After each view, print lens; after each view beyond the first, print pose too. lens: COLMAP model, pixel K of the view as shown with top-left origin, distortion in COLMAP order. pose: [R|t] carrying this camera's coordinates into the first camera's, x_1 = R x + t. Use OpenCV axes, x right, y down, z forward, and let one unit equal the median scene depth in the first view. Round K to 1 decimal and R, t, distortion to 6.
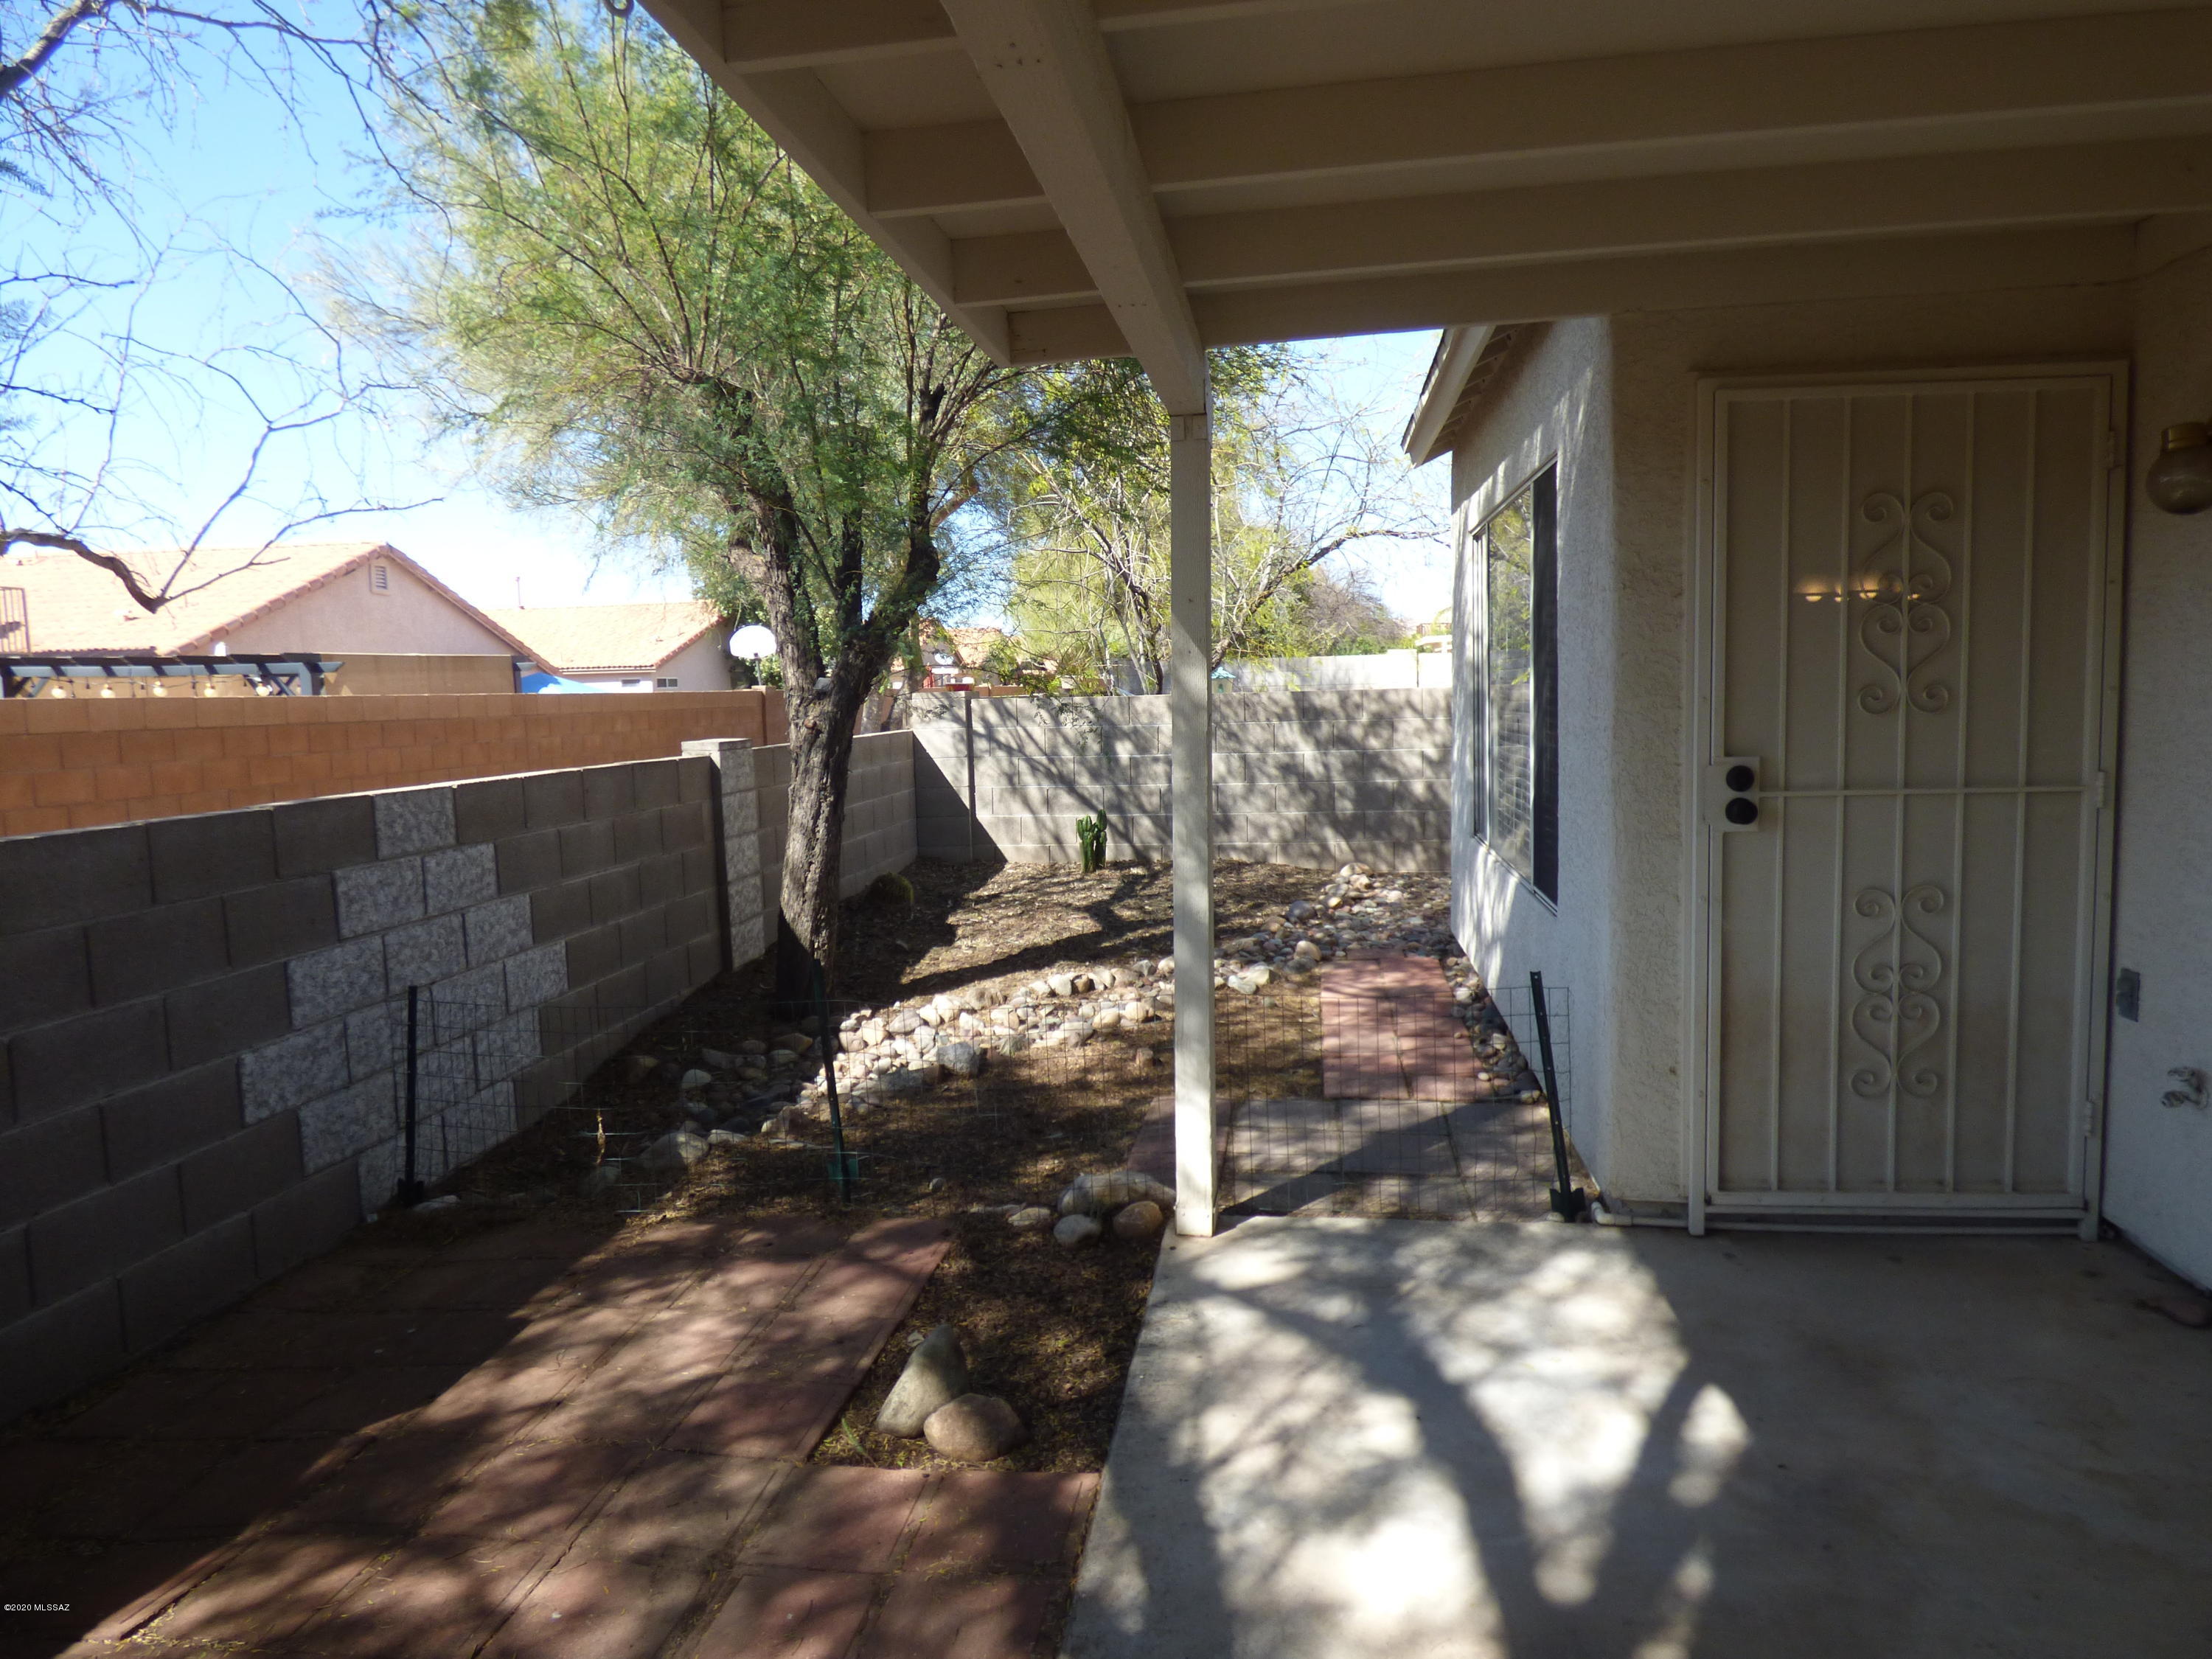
lens RADIAL K [[1332.5, 0, 1106.0], [0, 1332.5, 829.5], [0, 0, 1]] dist [-0.026171, 0.001203]
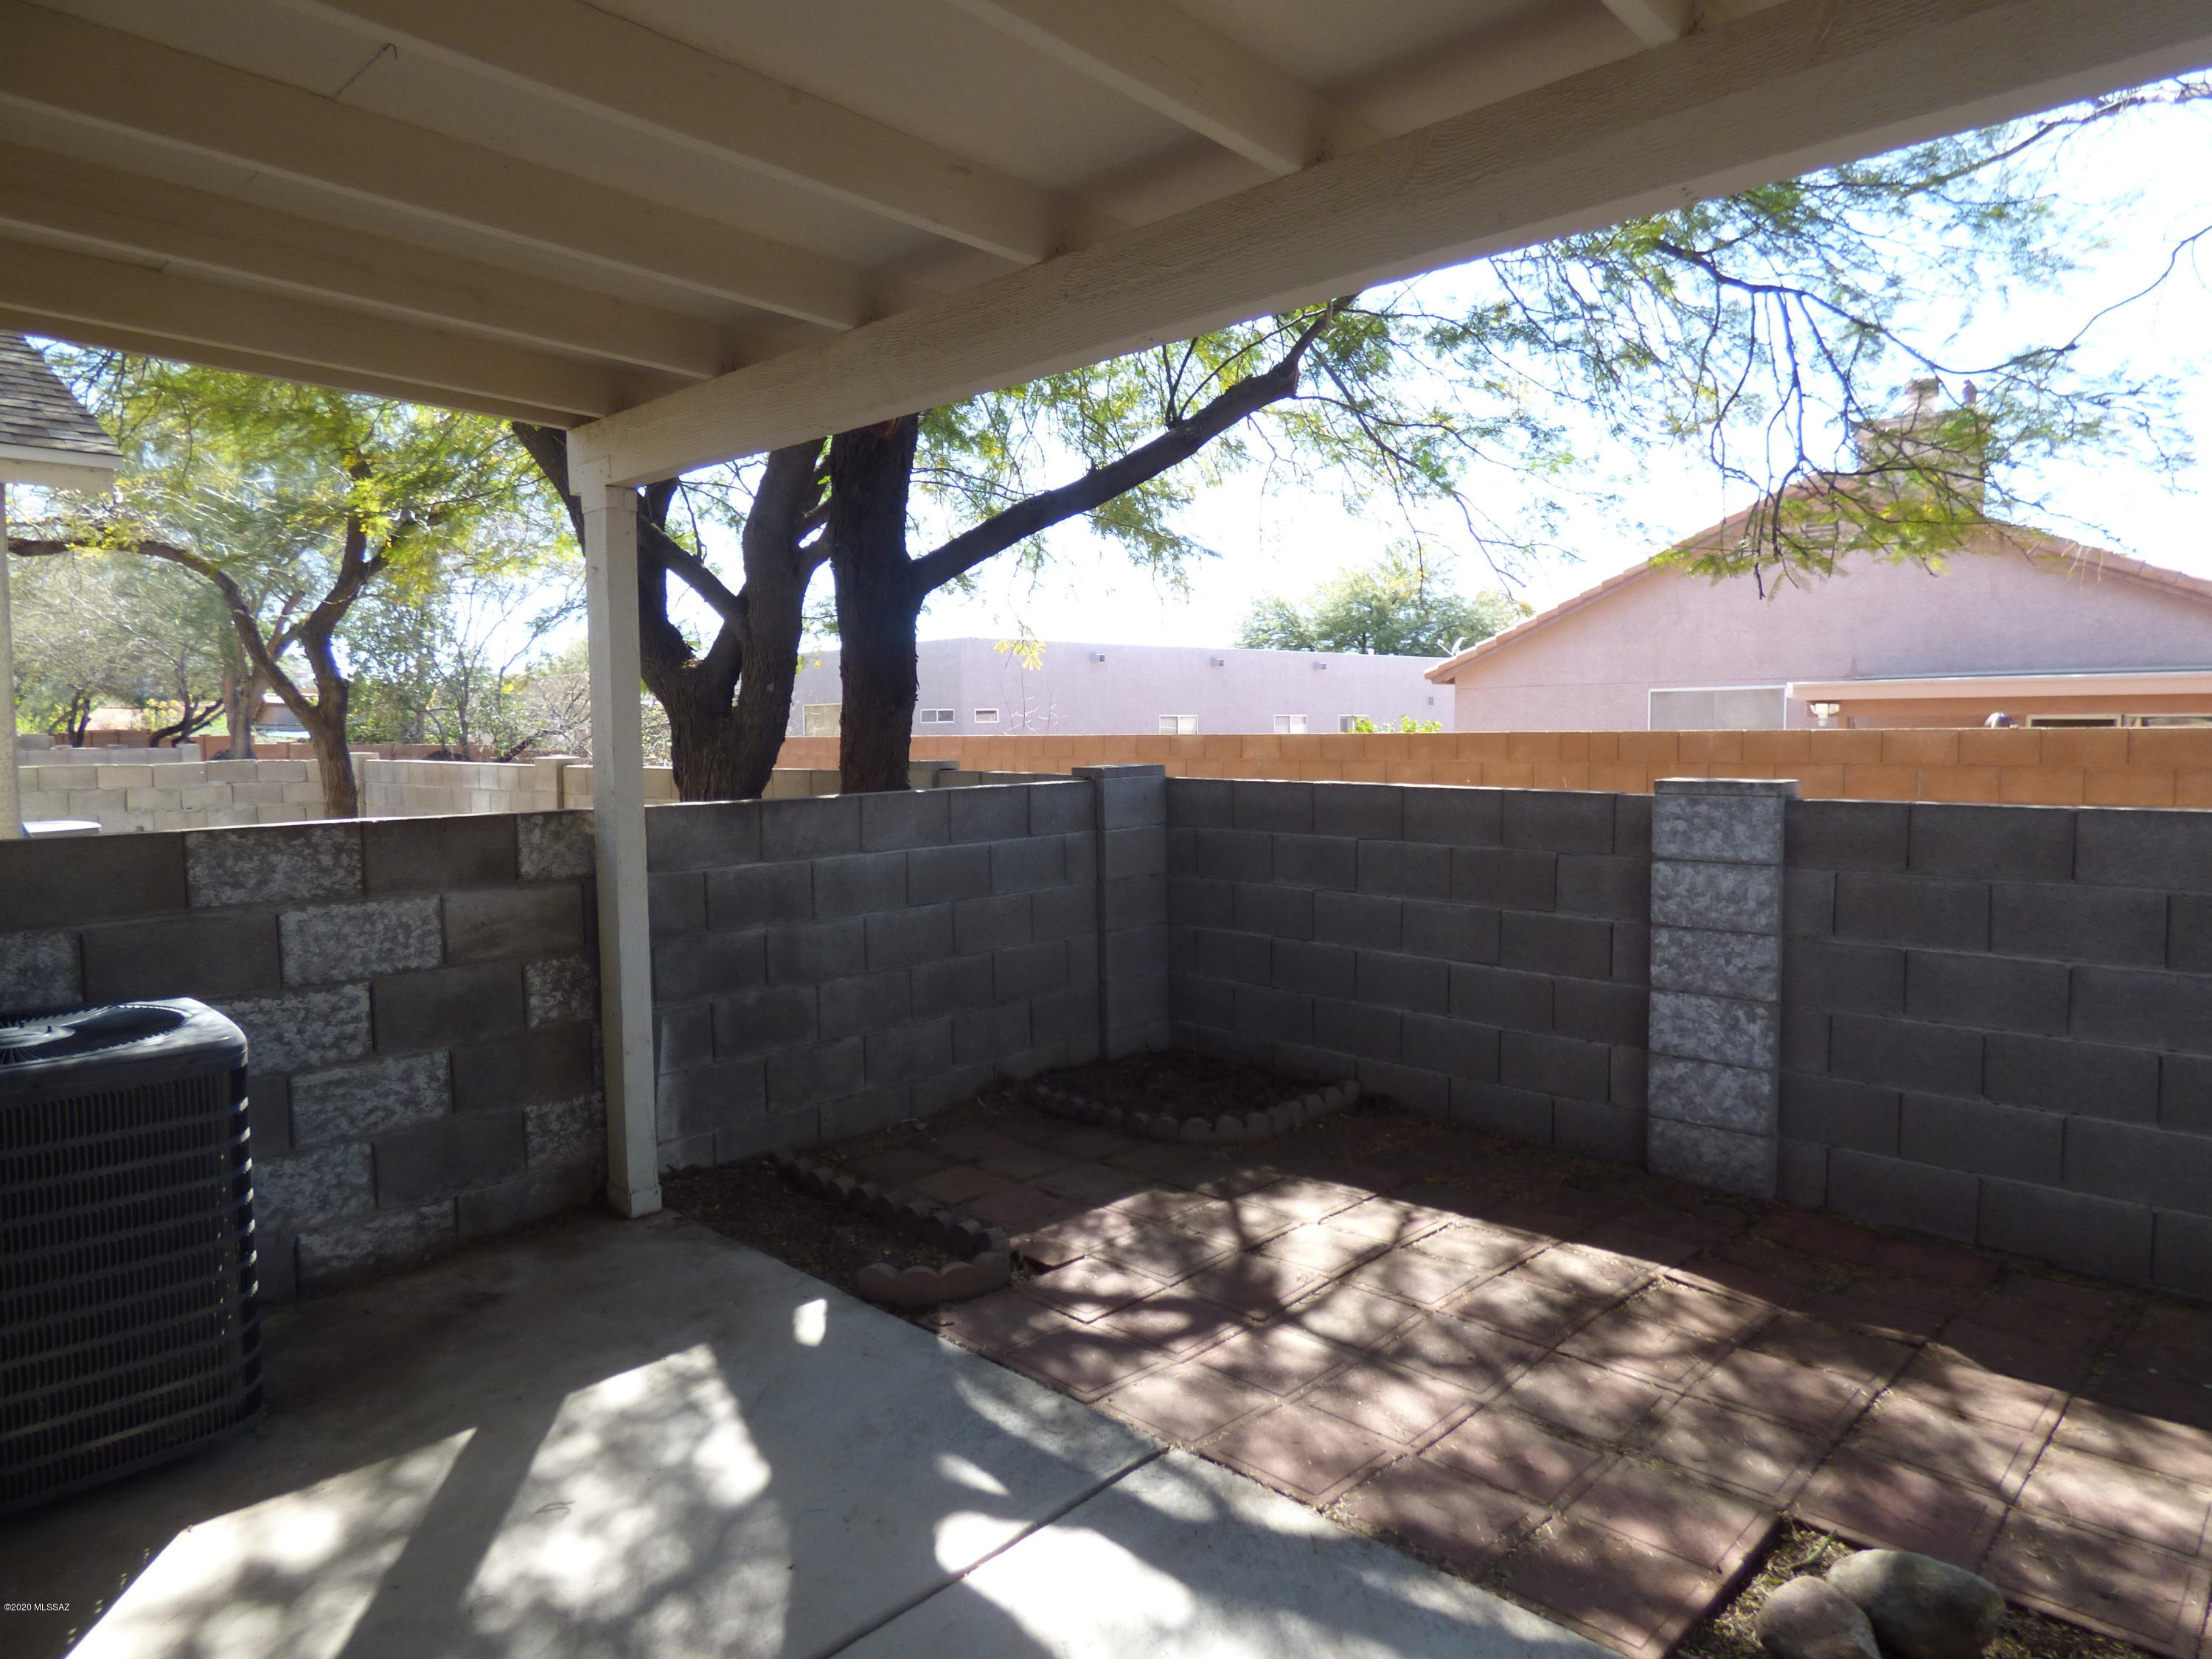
lens RADIAL K [[1333.1, 0, 1174.5], [0, 1333.1, 819.7], [0, 0, 1]] dist [-0.002647, -0.000858]
pose [[-0.547590, 0.093389, -0.831519, 0.581063], [-0.059545, 0.986884, 0.150051, -0.101570], [0.834626, 0.131679, -0.534846, 0.817681]]
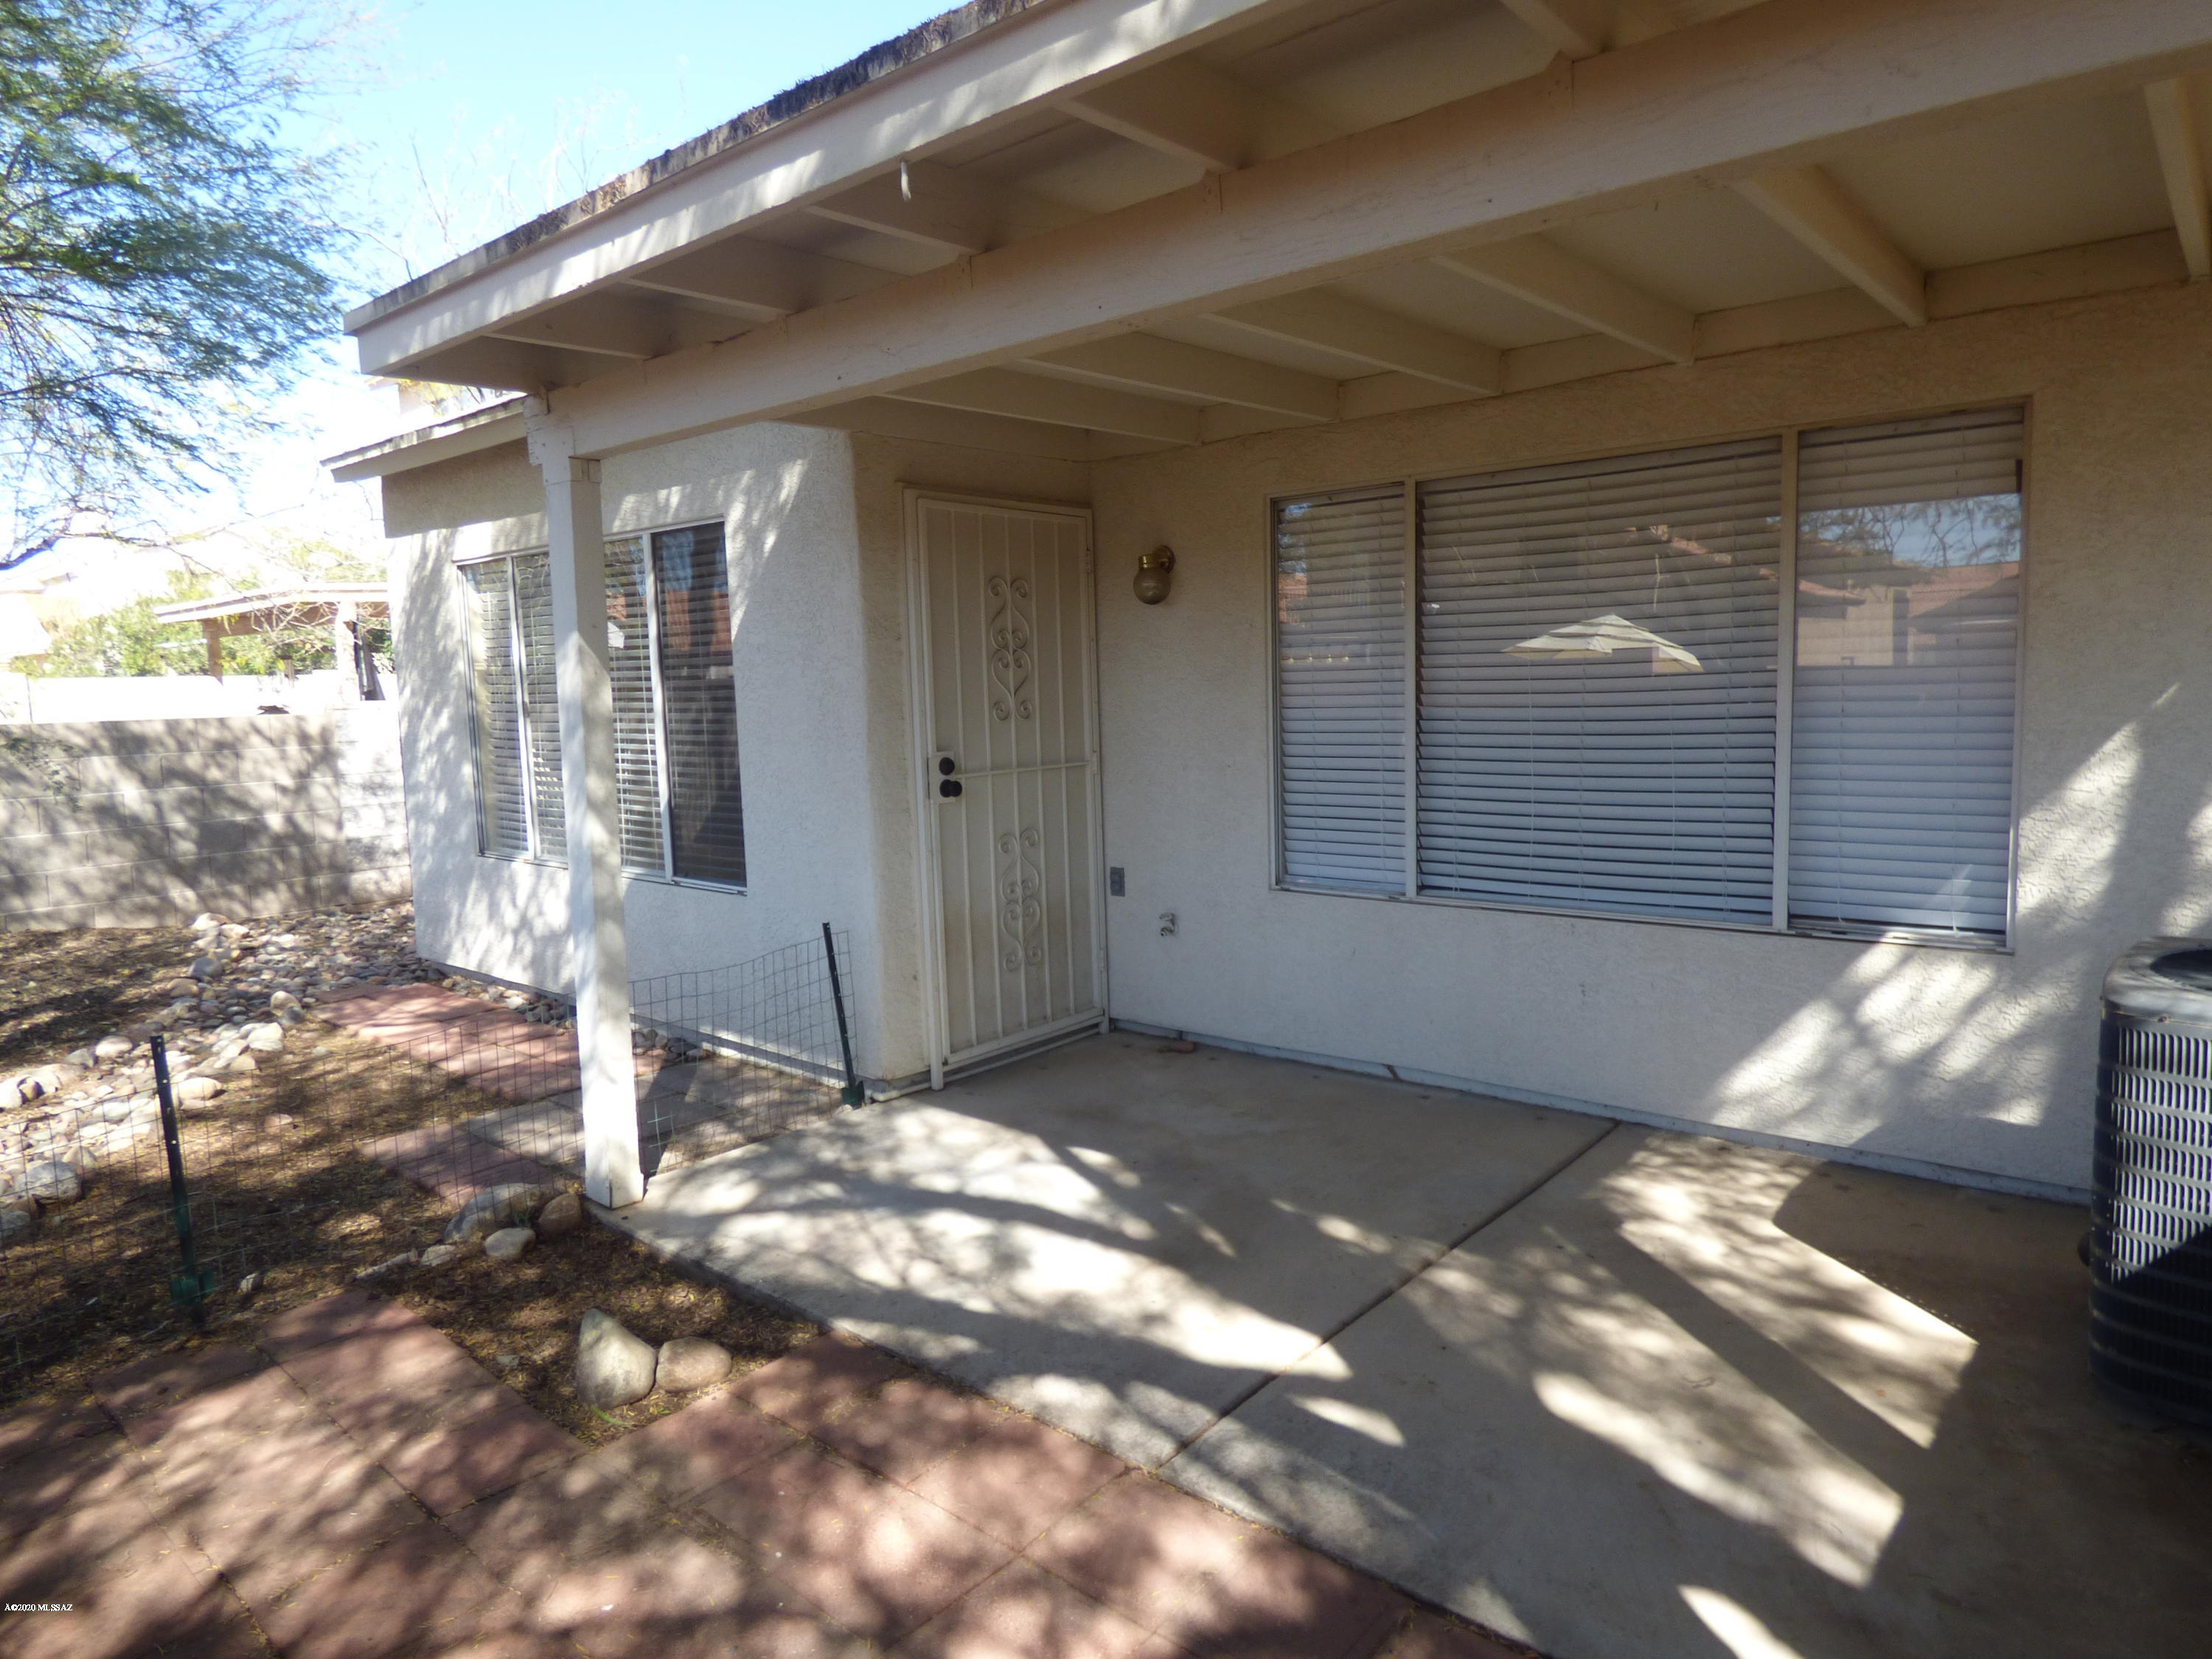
lens RADIAL K [[1361.1, 0, 1104.3], [0, 1361.1, 839.4], [0, 0, 1]] dist [-0.022689, 0.015962]
pose [[0.538207, -0.087200, 0.838290, -0.660916], [0.097743, 0.994380, 0.040683, -0.002354], [-0.837126, 0.060041, 0.543705, 0.042121]]
